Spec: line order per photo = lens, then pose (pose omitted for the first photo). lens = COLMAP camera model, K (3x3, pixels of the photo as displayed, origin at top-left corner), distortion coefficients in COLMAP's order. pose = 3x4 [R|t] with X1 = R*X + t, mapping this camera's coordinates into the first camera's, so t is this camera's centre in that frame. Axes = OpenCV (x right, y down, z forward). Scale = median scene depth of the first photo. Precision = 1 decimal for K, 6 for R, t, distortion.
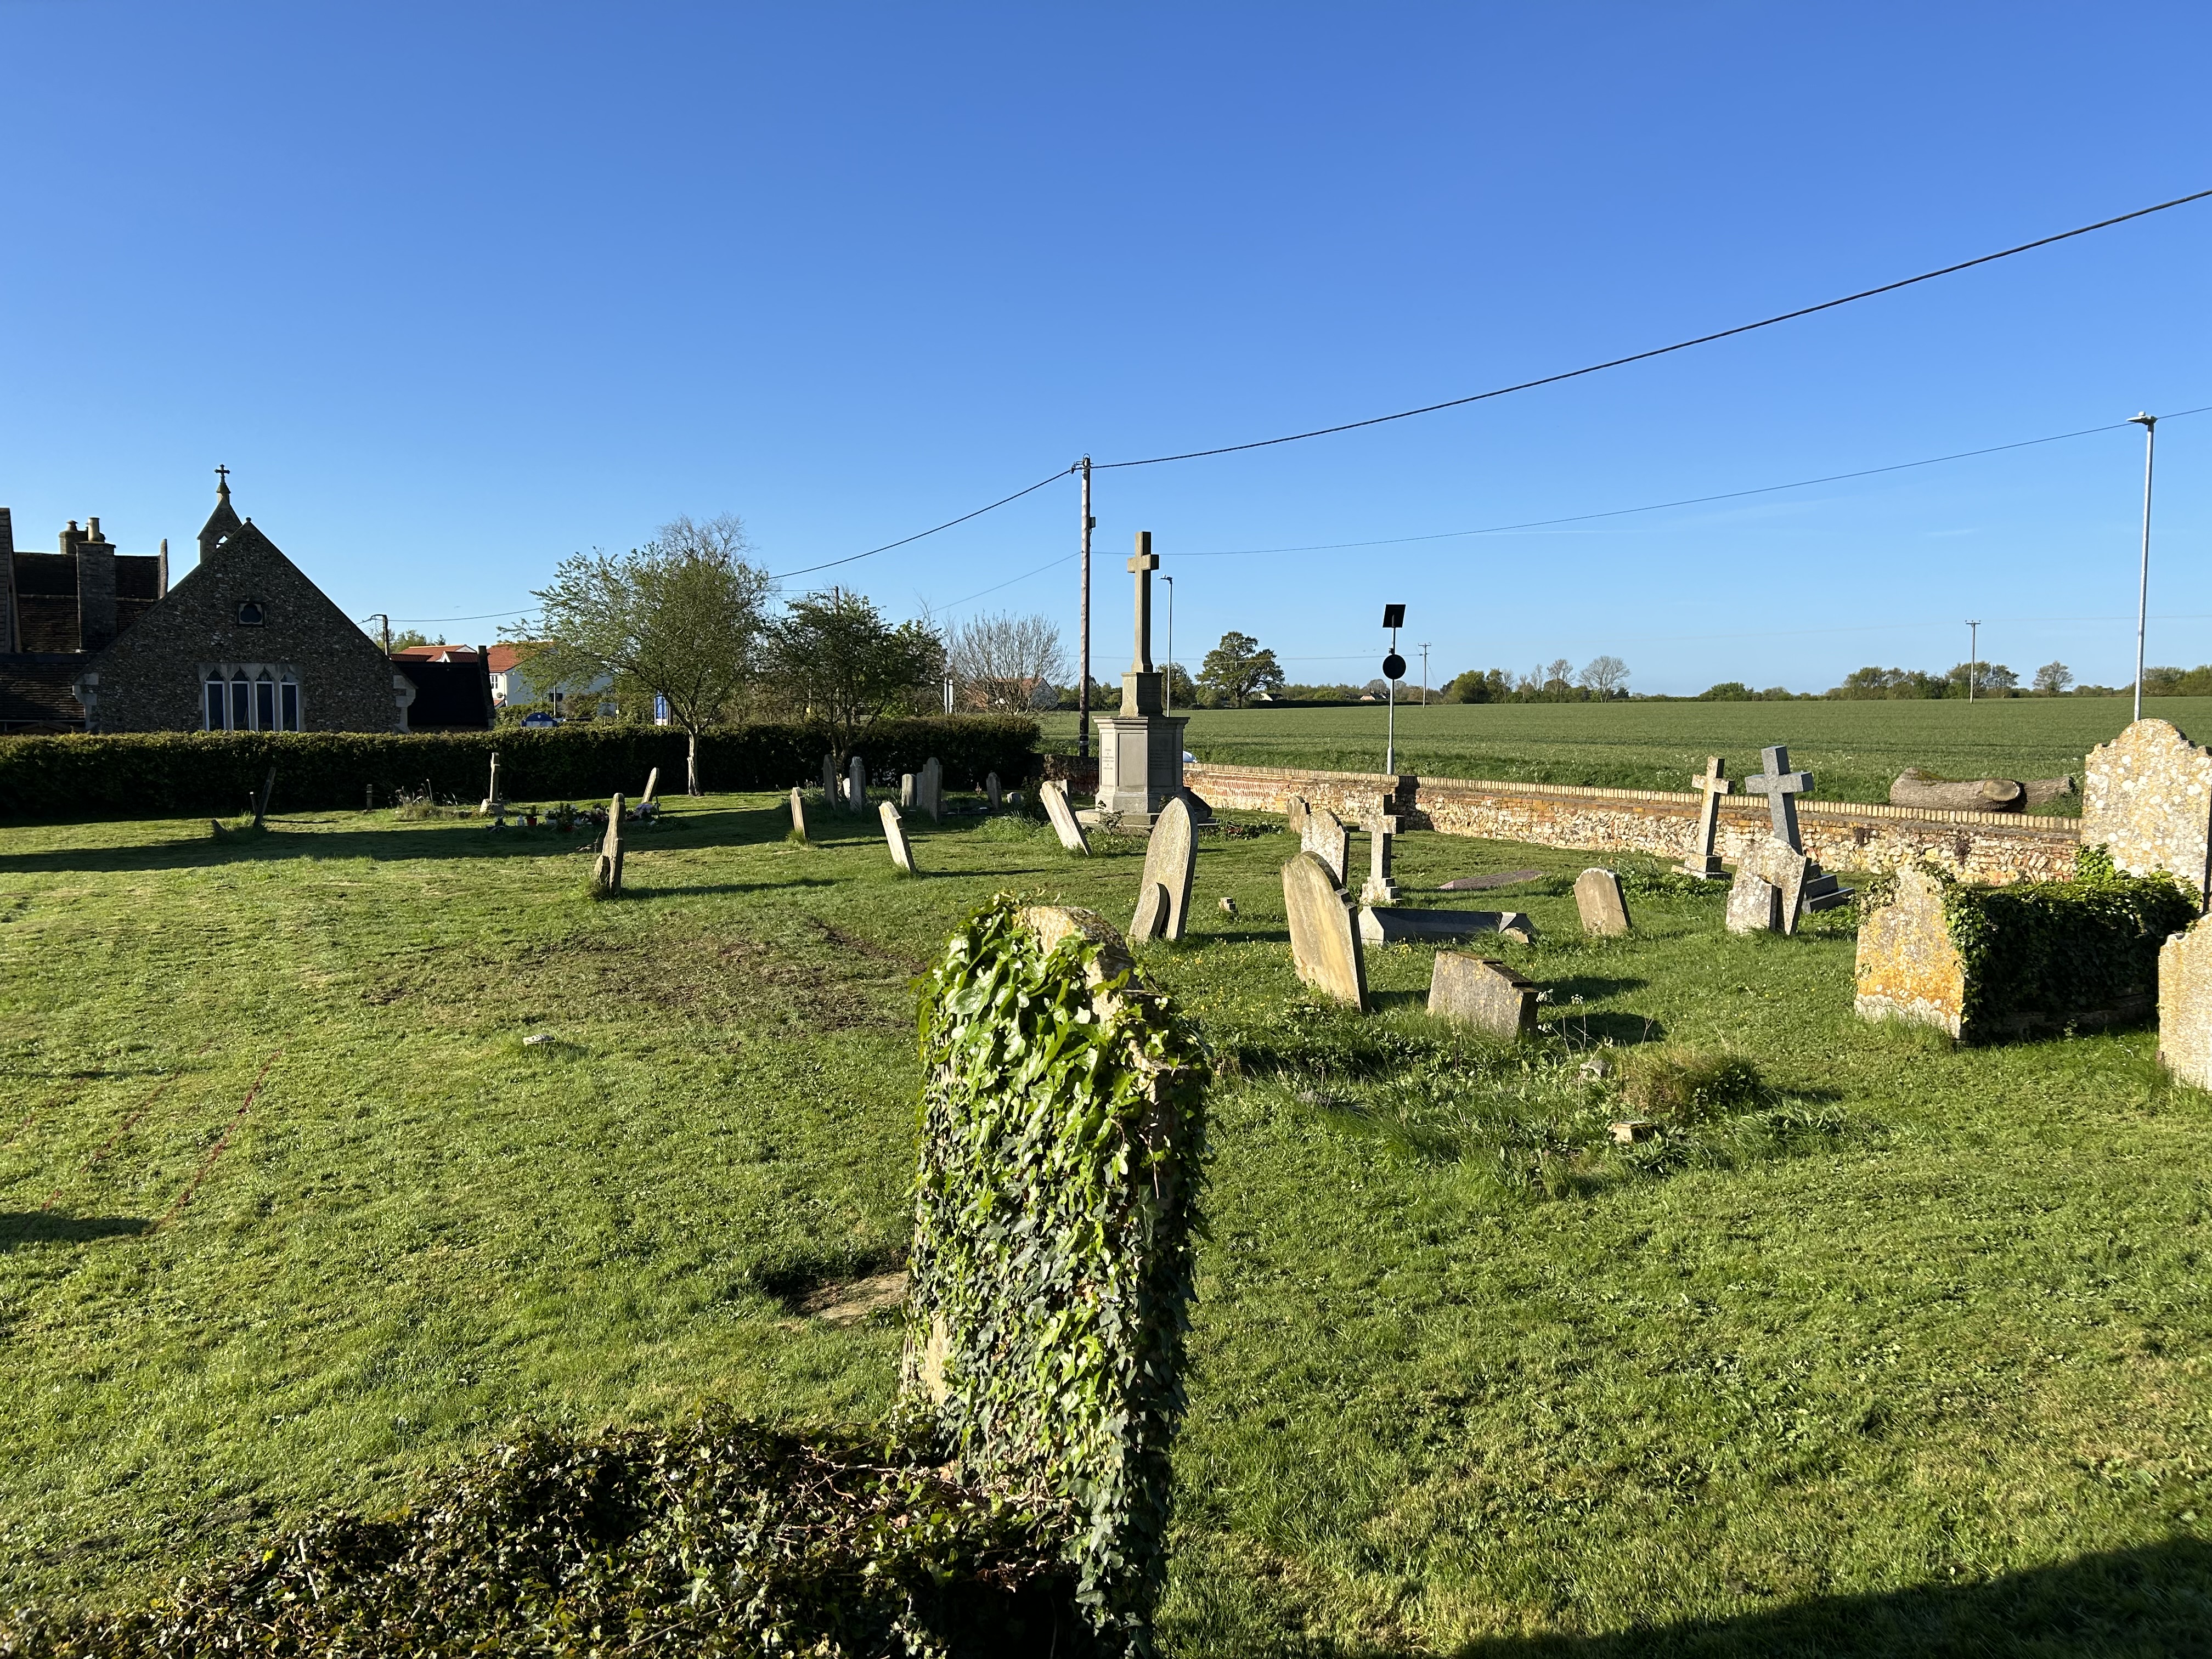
lens RADIAL K [[1665.8, 0, 1136.9], [0, 1665.8, 806.0], [0, 0, 1]] dist [0.044908, -0.051628]
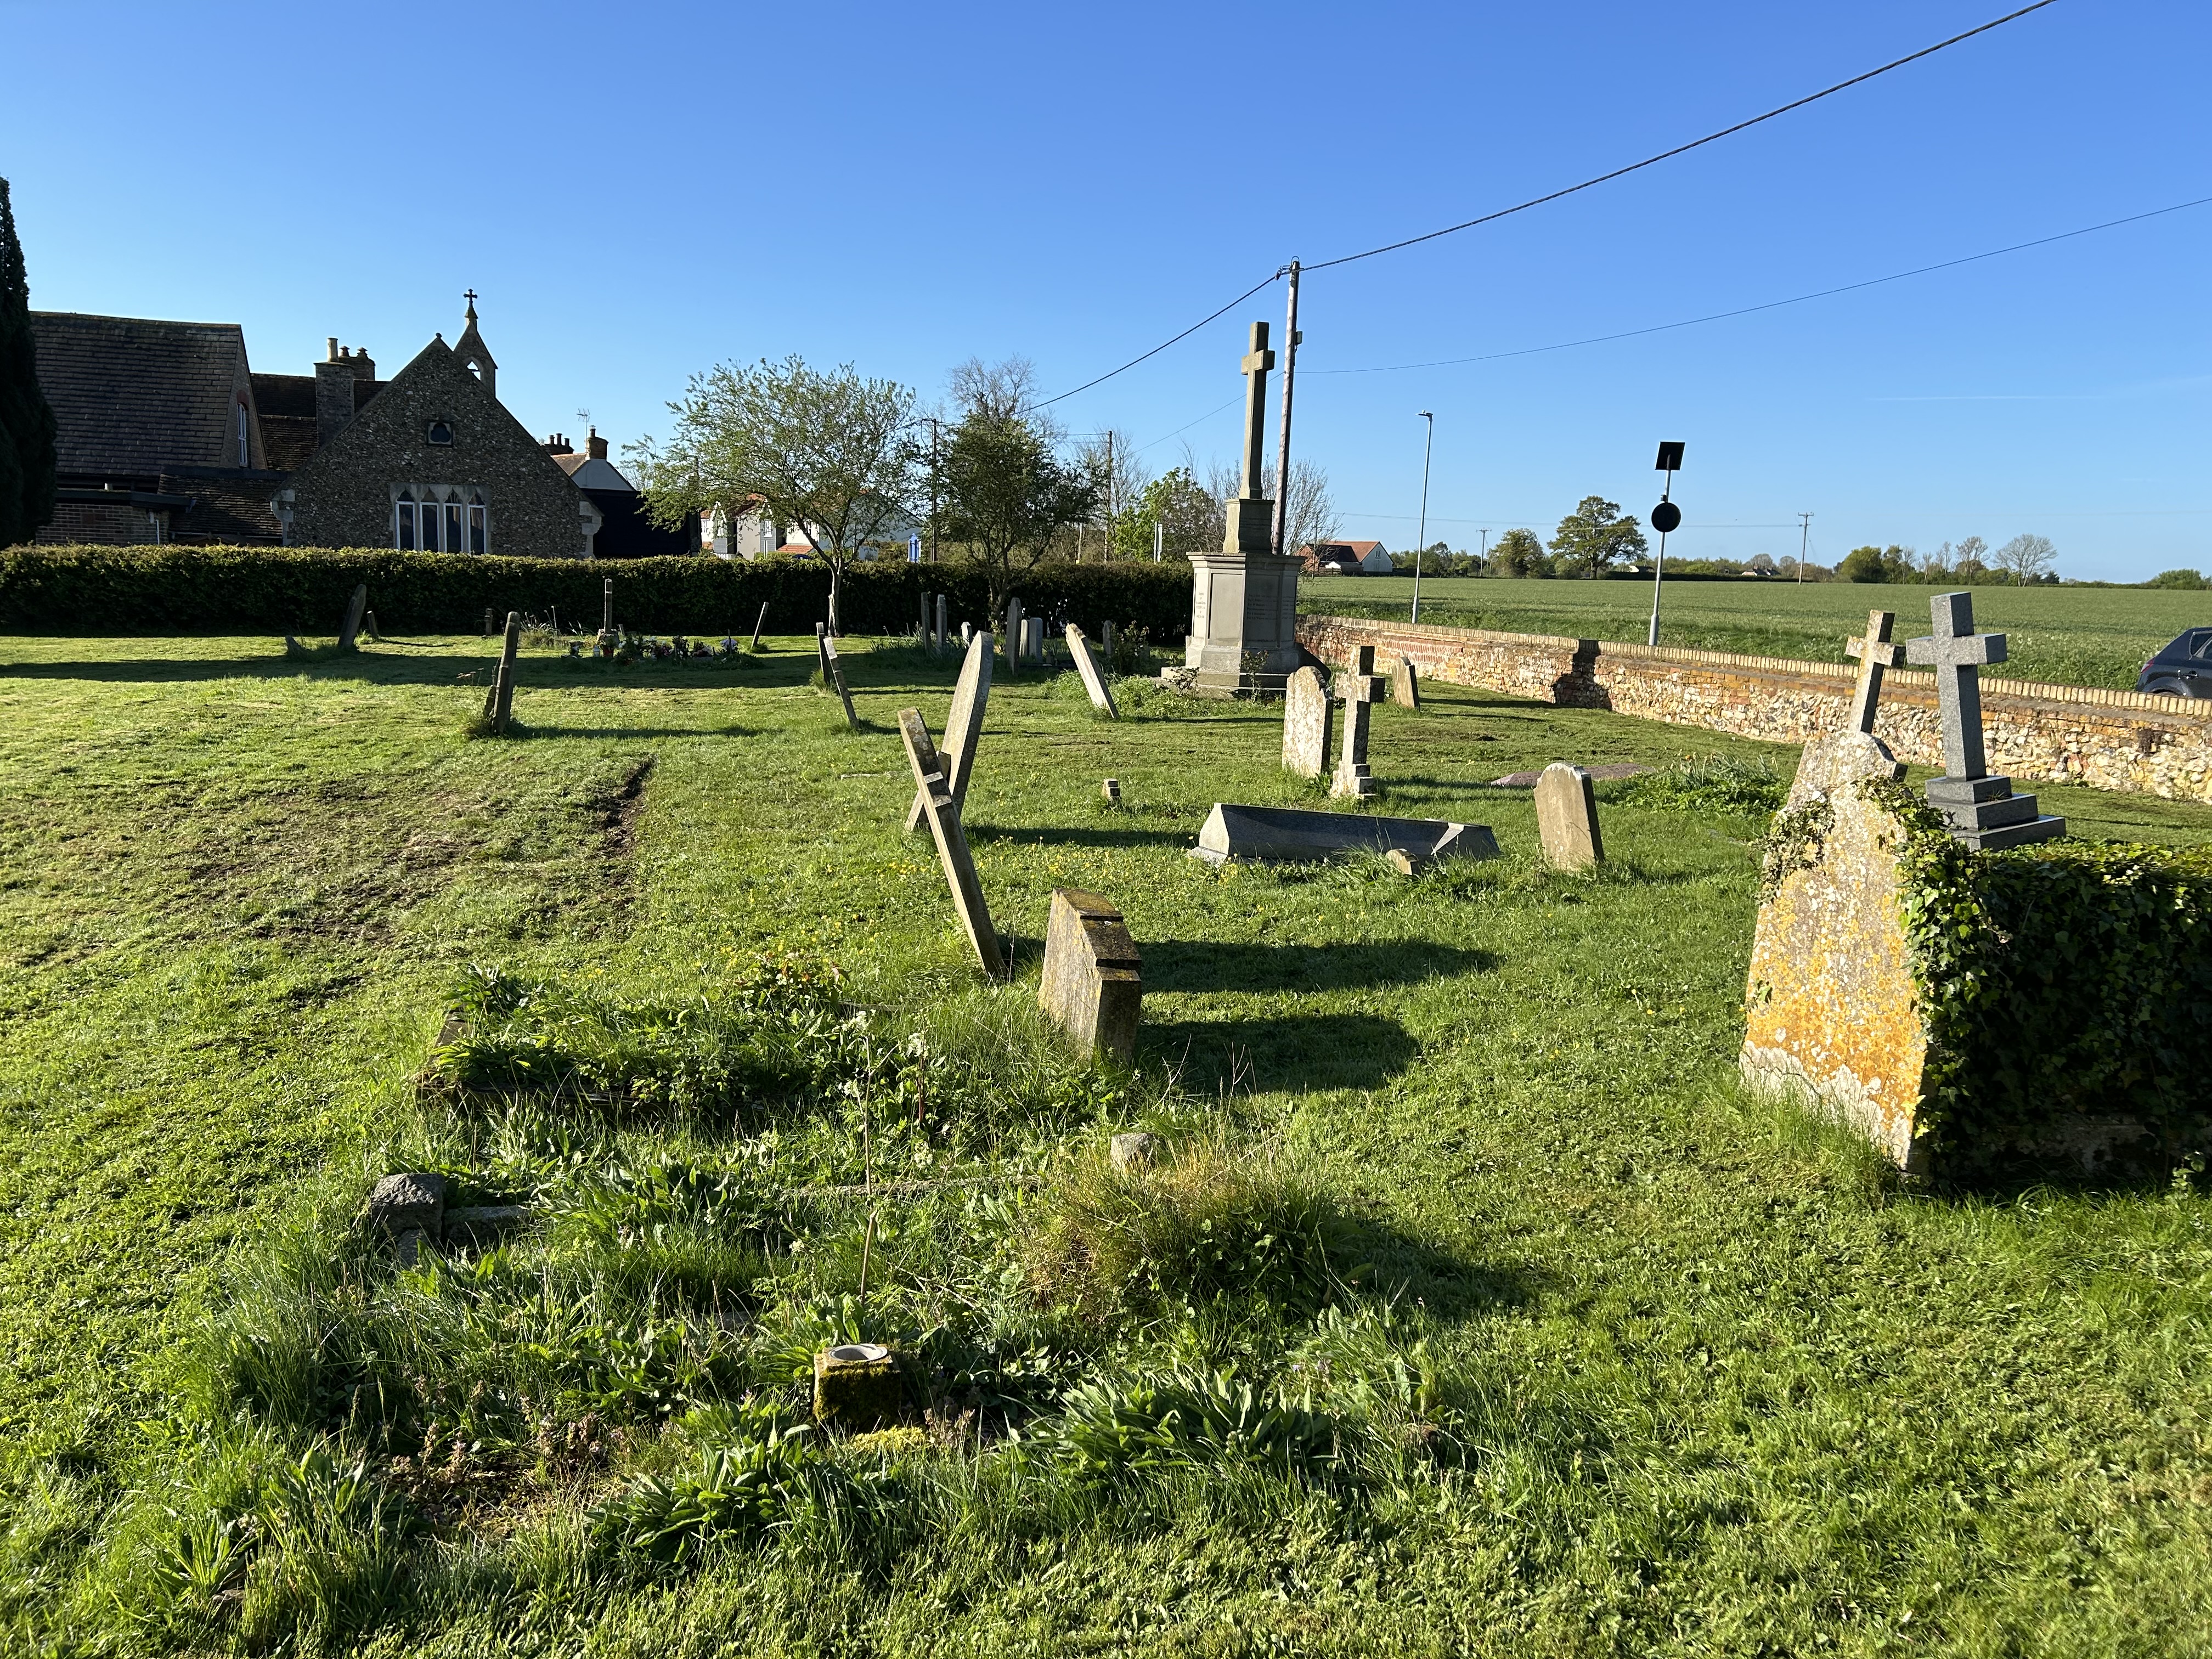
lens RADIAL K [[1665.8, 0, 1128.8], [0, 1665.8, 816.8], [0, 0, 1]] dist [0.044908, -0.051628]
pose [[0.975487, 0.061952, -0.211158, 0.127413], [-0.043669, 0.994968, 0.090177, 0.003677], [0.215682, -0.078745, 0.973283, 0.175745]]
